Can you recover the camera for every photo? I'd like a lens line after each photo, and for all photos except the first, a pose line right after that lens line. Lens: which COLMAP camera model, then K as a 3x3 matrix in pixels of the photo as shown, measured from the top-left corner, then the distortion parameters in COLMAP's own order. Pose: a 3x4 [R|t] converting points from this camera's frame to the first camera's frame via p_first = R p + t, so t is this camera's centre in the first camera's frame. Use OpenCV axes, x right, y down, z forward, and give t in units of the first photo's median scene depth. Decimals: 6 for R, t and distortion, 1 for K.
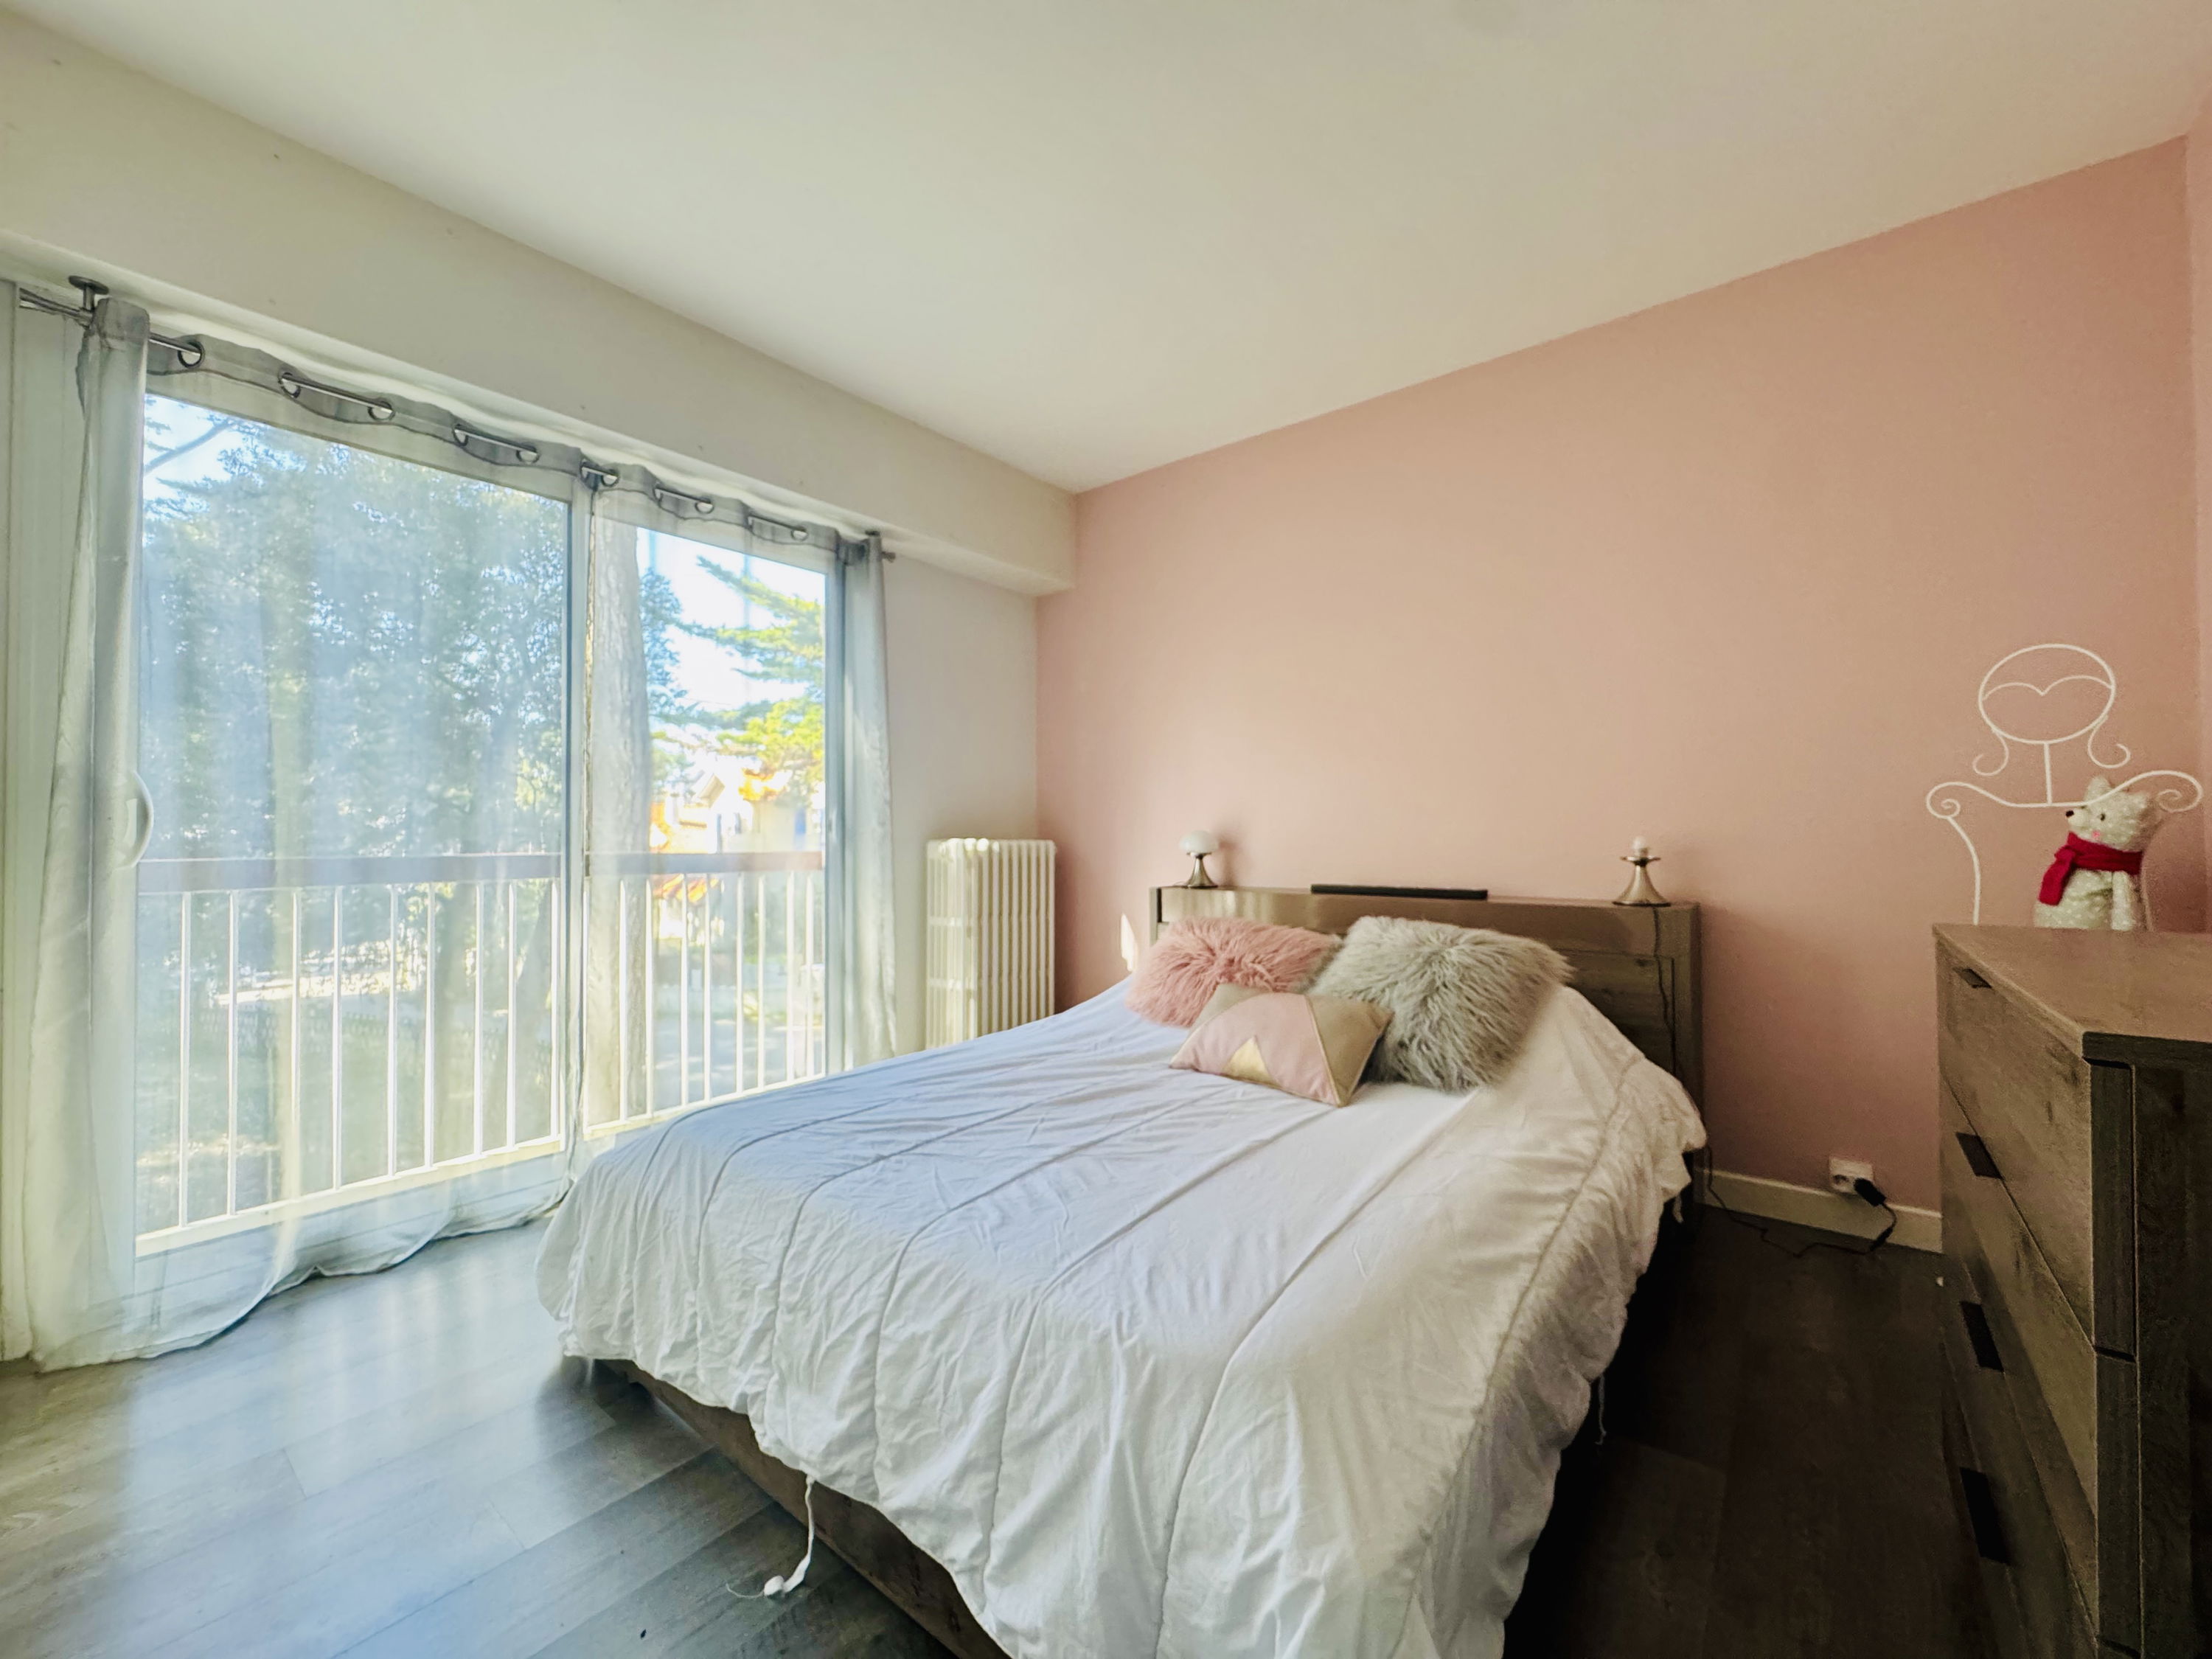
lens RADIAL K [[885.4, 0, 1106.0], [0, 885.4, 829.5], [0, 0, 1]] dist [0.002531, -0.003016]
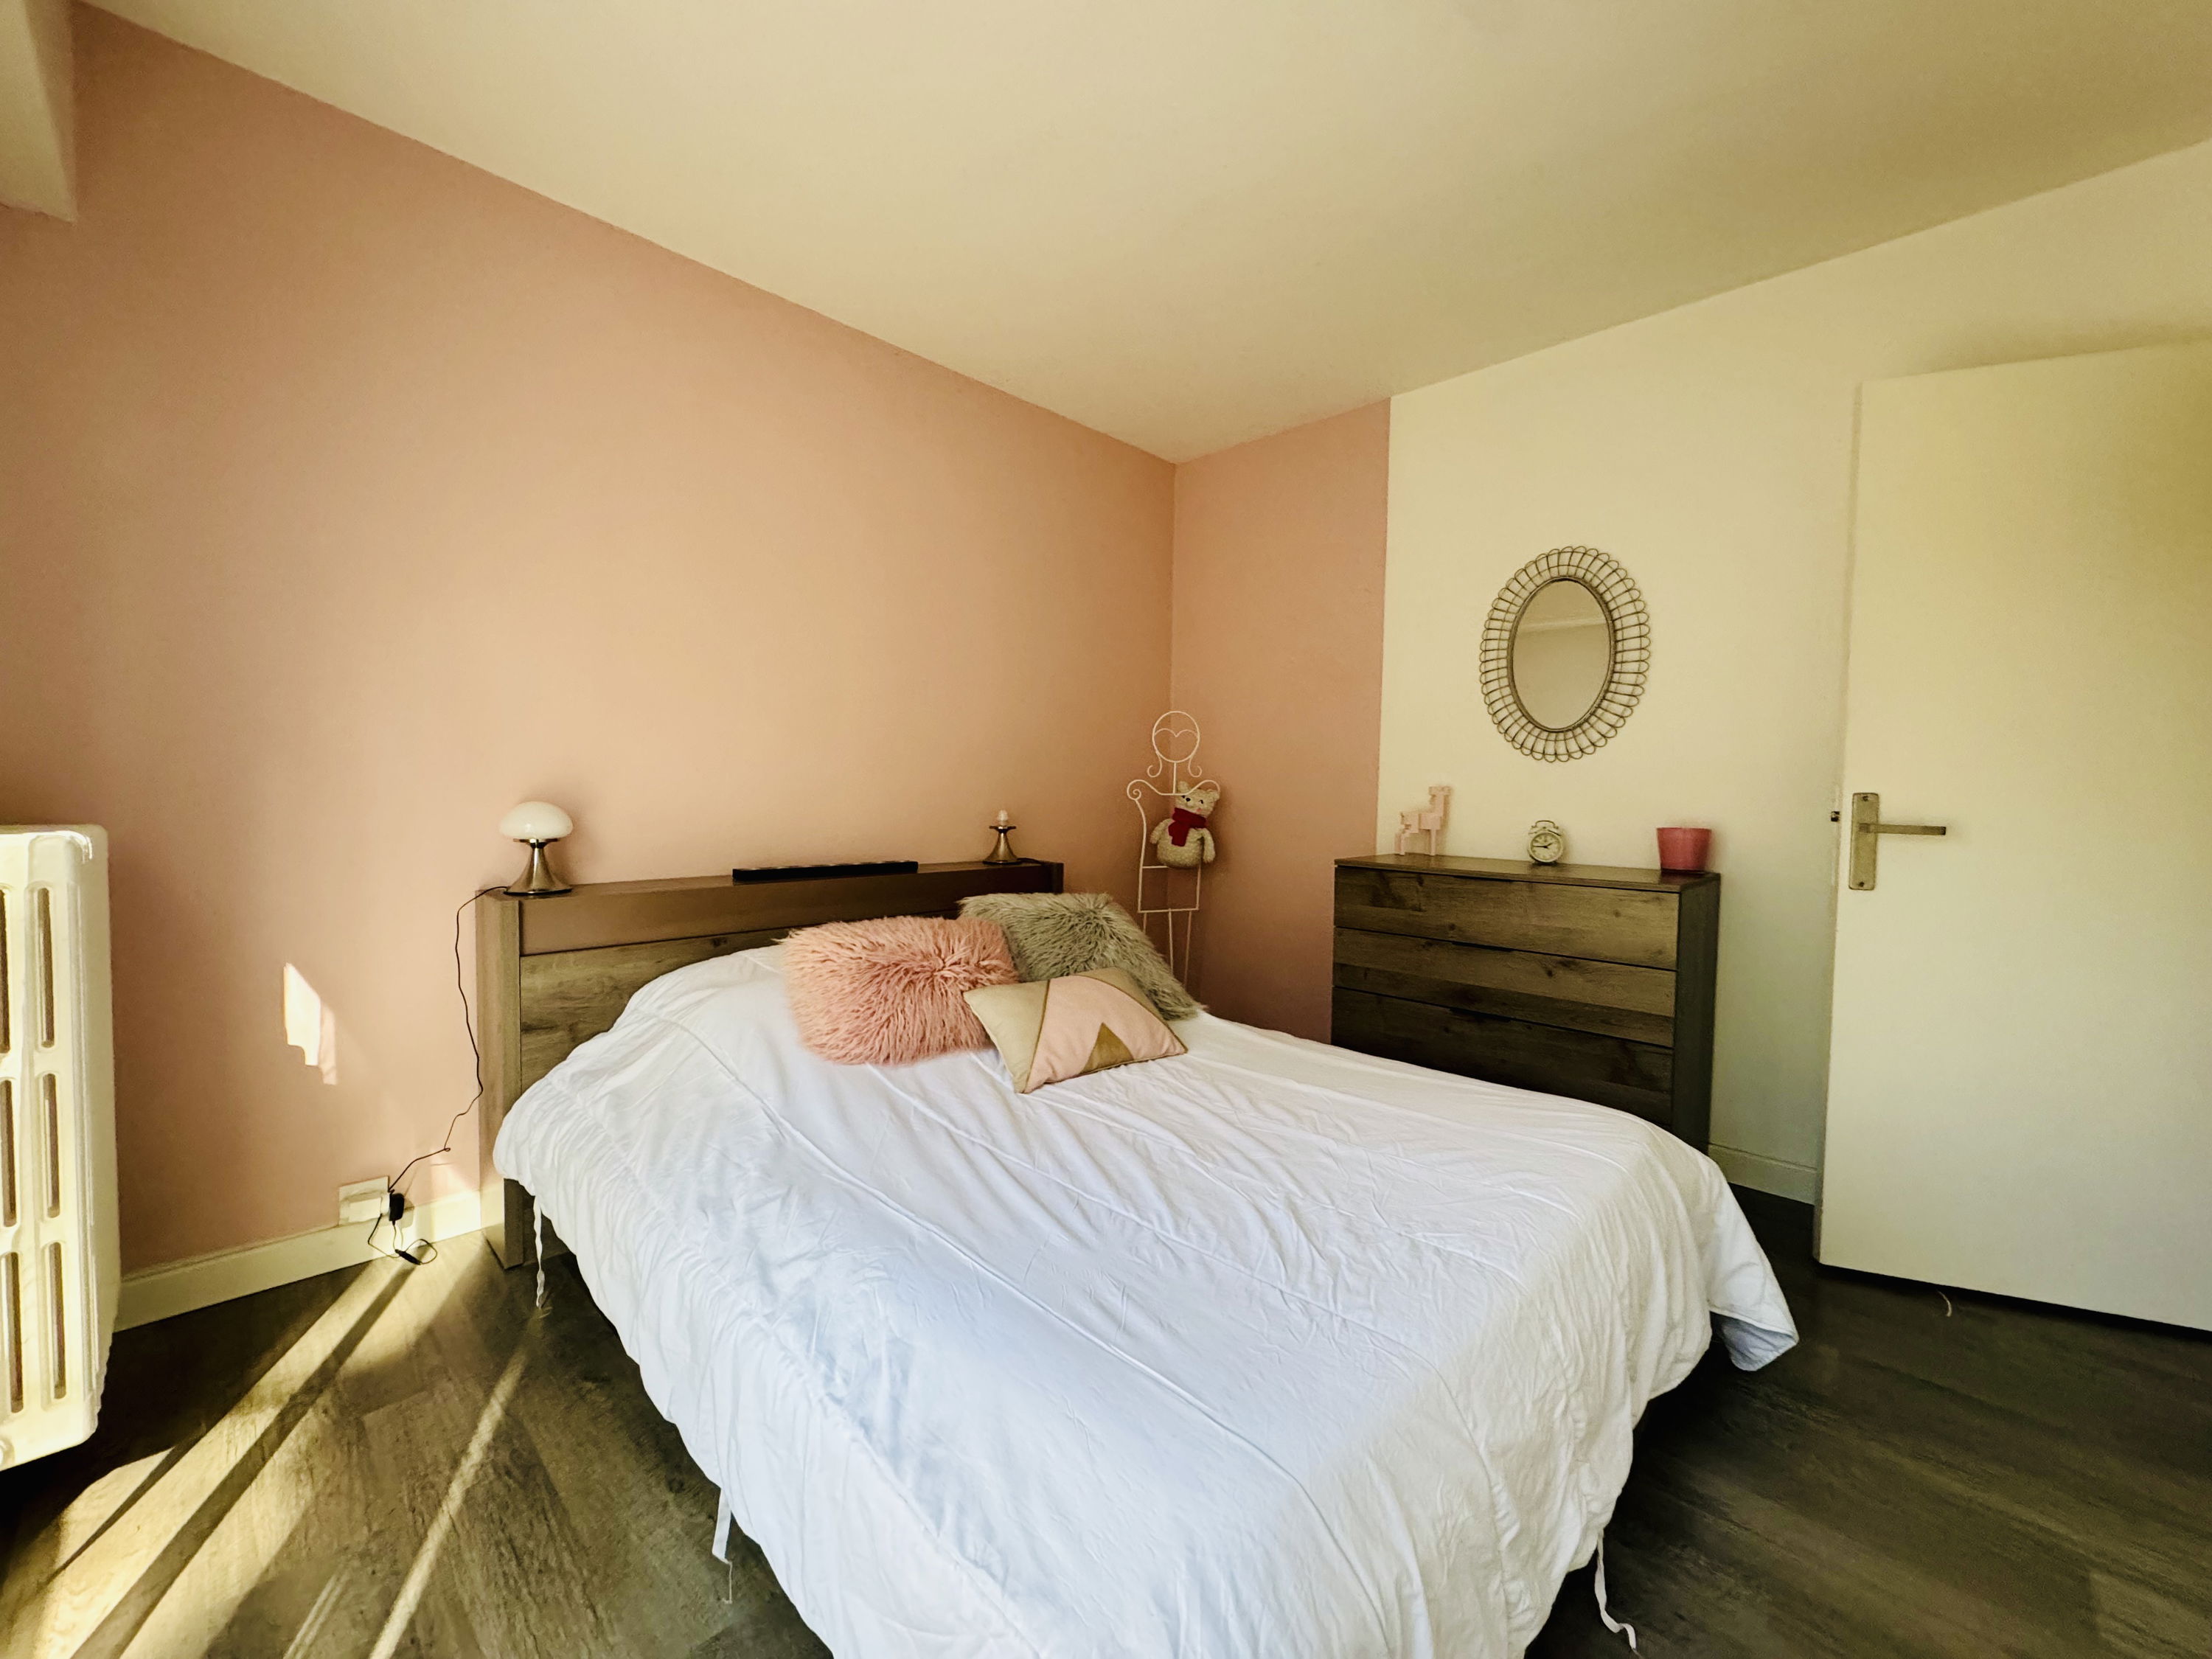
lens RADIAL K [[885.4, 0, 1106.0], [0, 885.4, 829.5], [0, 0, 1]] dist [0.002531, -0.003016]
pose [[0.103853, -0.035379, 0.993963, -0.815214], [-0.020981, 0.999067, 0.037753, -0.019475], [-0.994371, -0.024775, 0.103014, 0.902865]]
